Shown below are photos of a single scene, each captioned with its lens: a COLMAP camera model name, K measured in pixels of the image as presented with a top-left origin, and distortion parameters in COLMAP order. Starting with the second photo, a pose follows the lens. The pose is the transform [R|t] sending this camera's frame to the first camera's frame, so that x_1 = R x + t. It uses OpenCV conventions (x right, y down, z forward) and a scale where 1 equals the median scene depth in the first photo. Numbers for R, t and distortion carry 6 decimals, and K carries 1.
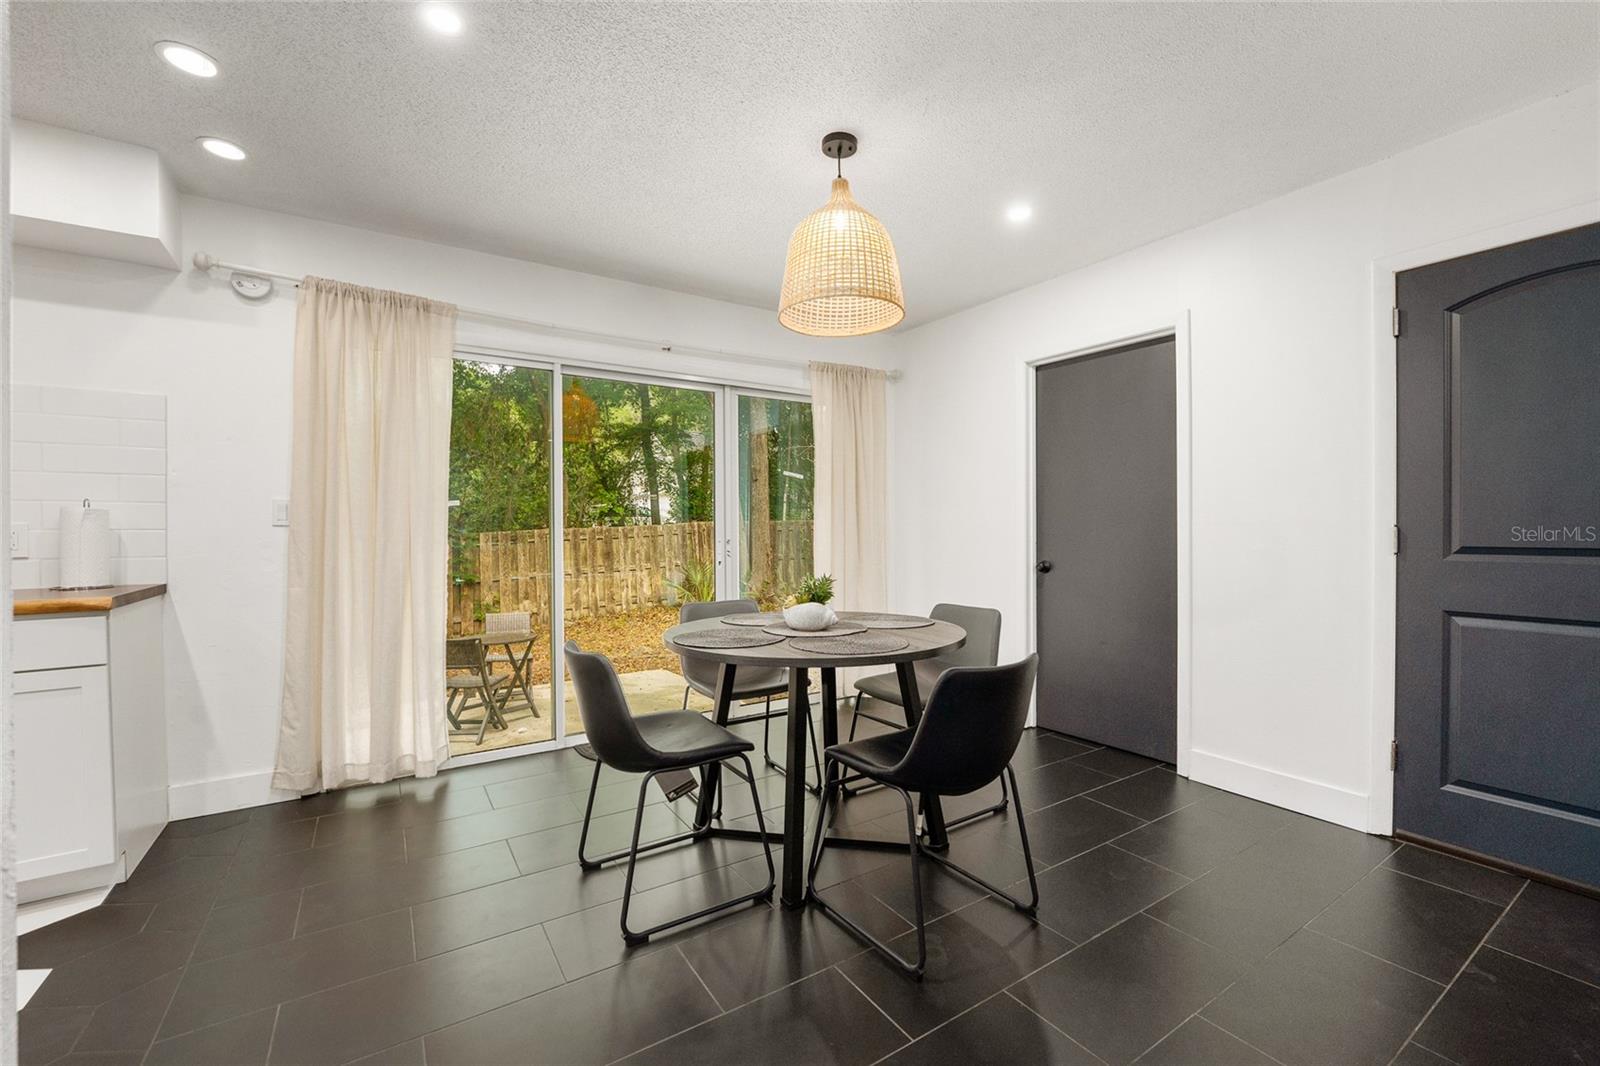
lens RADIAL K [[655.1, 0, 787.0], [0, 655.1, 534.4], [0, 0, 1]] dist [-0.002731, -0.000214]
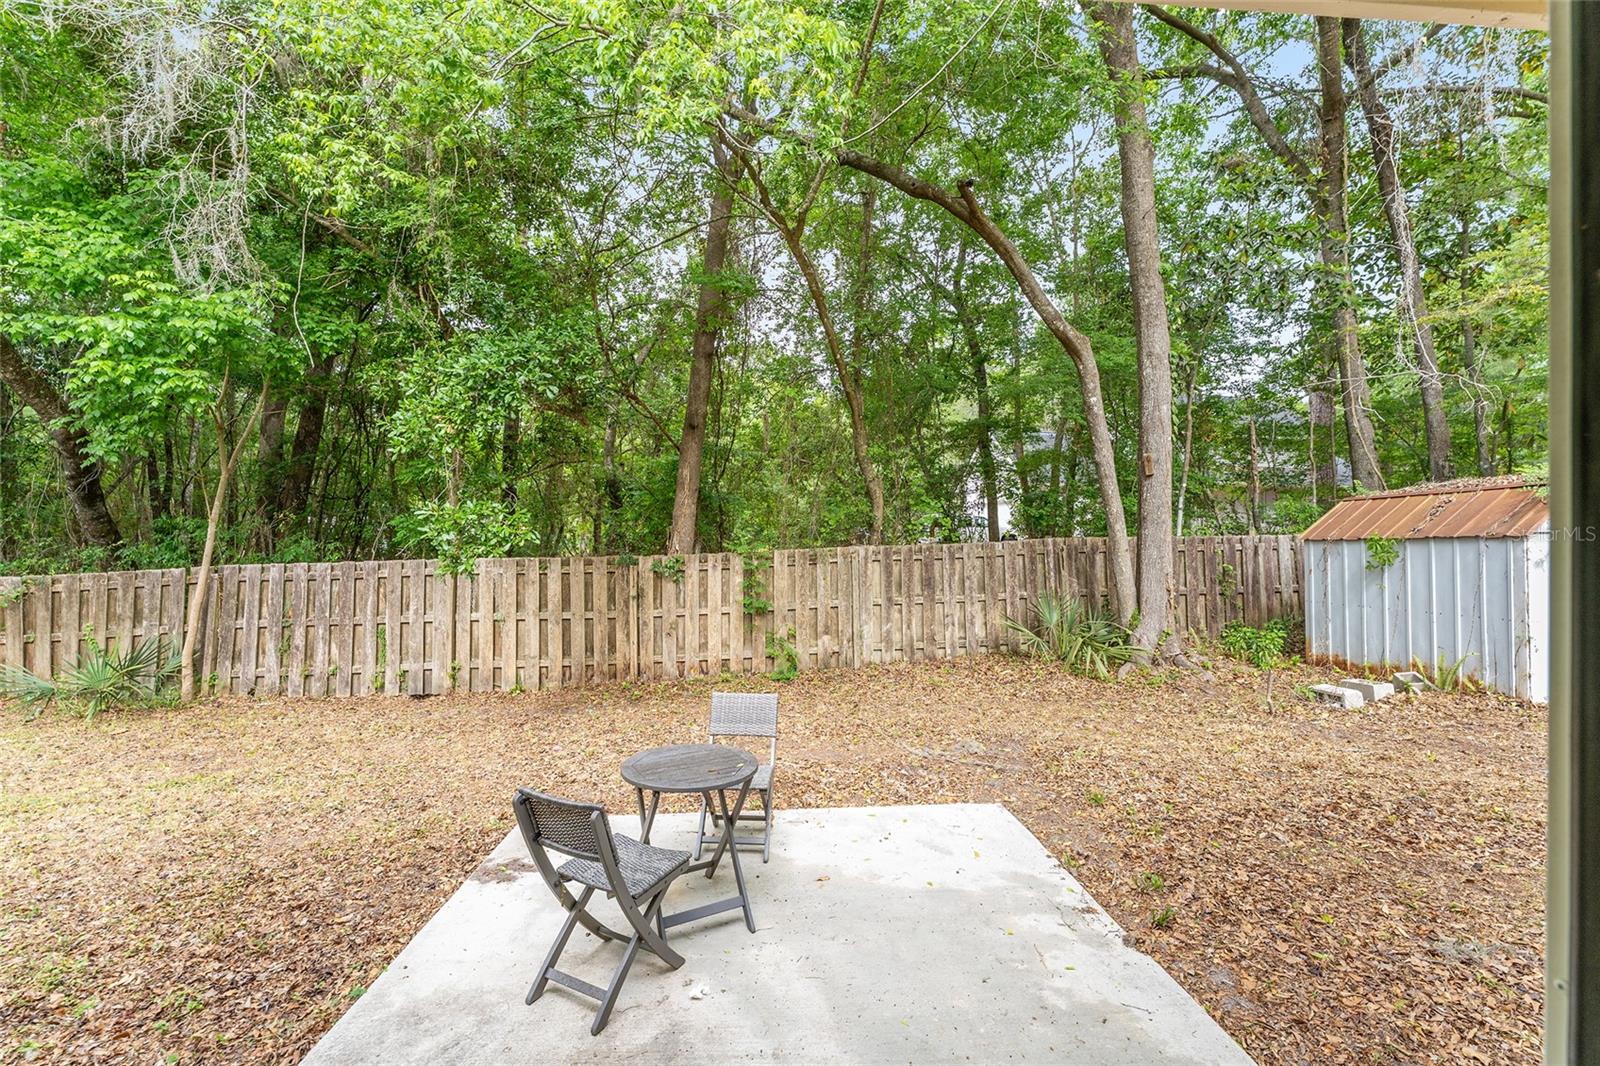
lens RADIAL K [[655.1, 0, 787.0], [0, 655.1, 534.4], [0, 0, 1]] dist [-0.002731, -0.000214]
pose [[0.875561, 0.007687, -0.483046, -0.047123], [-0.014315, 0.999847, -0.010036, -0.012785], [0.482895, 0.015702, 0.875537, 0.241142]]
